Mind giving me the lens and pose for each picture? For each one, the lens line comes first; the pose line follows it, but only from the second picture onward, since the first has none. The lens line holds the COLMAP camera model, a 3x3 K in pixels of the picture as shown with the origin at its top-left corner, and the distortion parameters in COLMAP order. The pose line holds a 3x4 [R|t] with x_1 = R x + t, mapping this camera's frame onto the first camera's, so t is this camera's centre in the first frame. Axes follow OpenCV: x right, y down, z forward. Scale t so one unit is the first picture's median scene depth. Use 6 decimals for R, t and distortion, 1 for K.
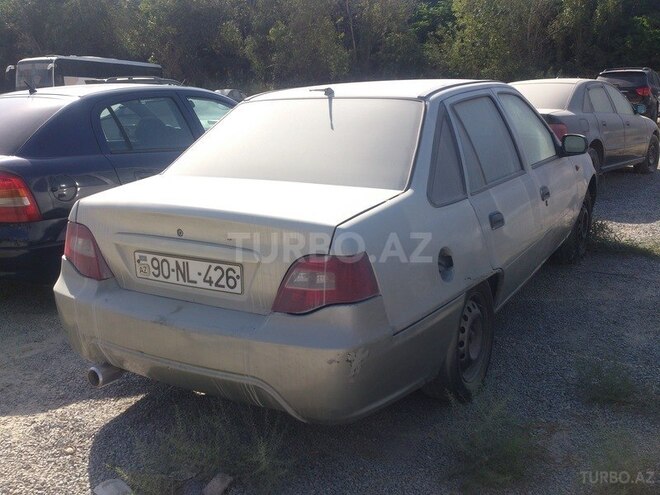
lens RADIAL K [[663.0, 0, 326.0], [0, 663.0, 245.9], [0, 0, 1]] dist [0.171462, -0.385203]
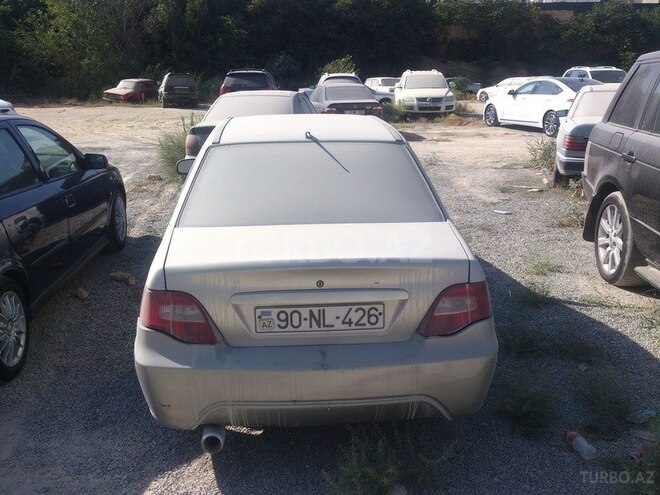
lens RADIAL K [[663.0, 0, 326.0], [0, 663.0, 245.9], [0, 0, 1]] dist [0.171462, -0.385203]
pose [[0.820780, -0.132072, 0.555767, -0.778938], [0.122174, 0.990980, 0.055063, -0.135163], [-0.558027, 0.022706, 0.829512, 0.089034]]
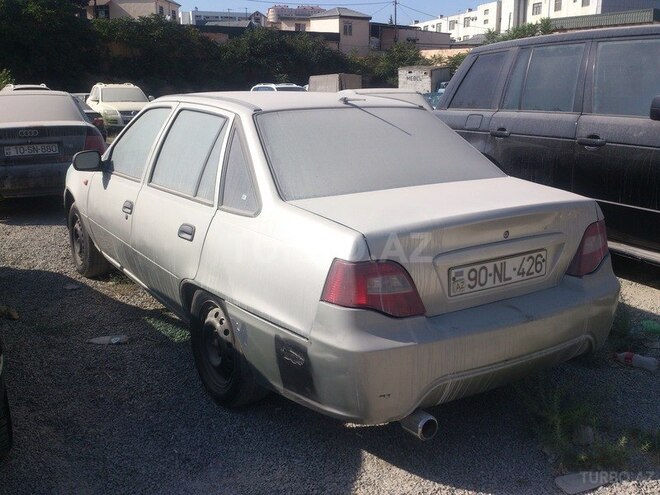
lens RADIAL K [[663.0, 0, 326.0], [0, 663.0, 245.9], [0, 0, 1]] dist [0.171462, -0.385203]
pose [[0.423023, -0.186220, 0.886777, -1.221193], [0.205373, 0.972890, 0.106333, -0.164792], [-0.882538, 0.137139, 0.449799, 0.754887]]
